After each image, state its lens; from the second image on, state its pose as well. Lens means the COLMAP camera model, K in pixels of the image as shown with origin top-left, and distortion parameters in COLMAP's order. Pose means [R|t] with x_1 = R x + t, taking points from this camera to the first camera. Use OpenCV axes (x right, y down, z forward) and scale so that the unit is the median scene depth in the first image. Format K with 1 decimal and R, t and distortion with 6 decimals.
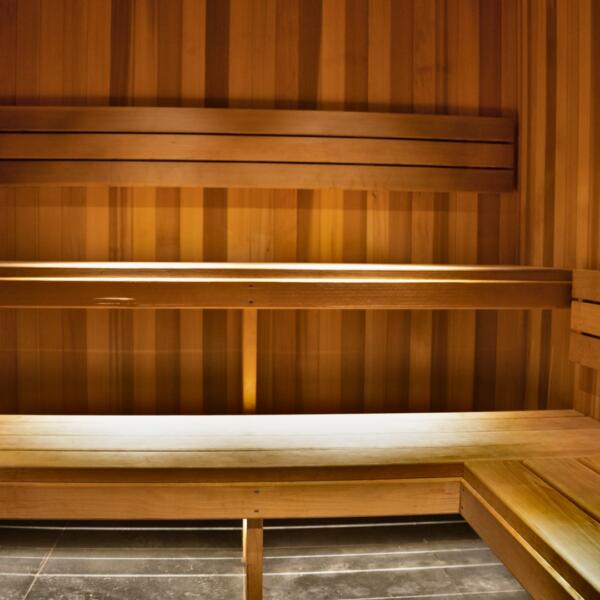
lens RADIAL K [[750.9, 0, 300.0], [0, 750.9, 300.0], [0, 0, 1]] dist [-0.175527, 0.114399]
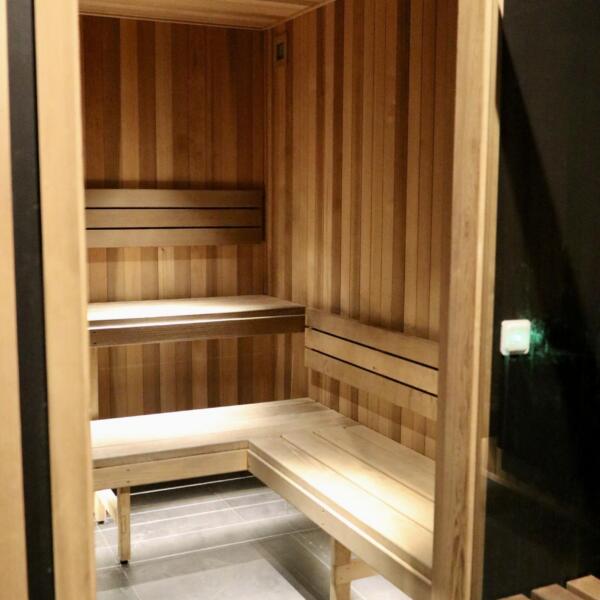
lens RADIAL K [[846.7, 0, 300.0], [0, 846.7, 300.0], [0, 0, 1]] dist [-0.119524, 0.066951]
pose [[0.937021, -0.055444, 0.344843, -0.204505], [0.031607, 0.996730, 0.074372, -0.156401], [-0.347839, -0.058788, 0.935709, -0.538366]]
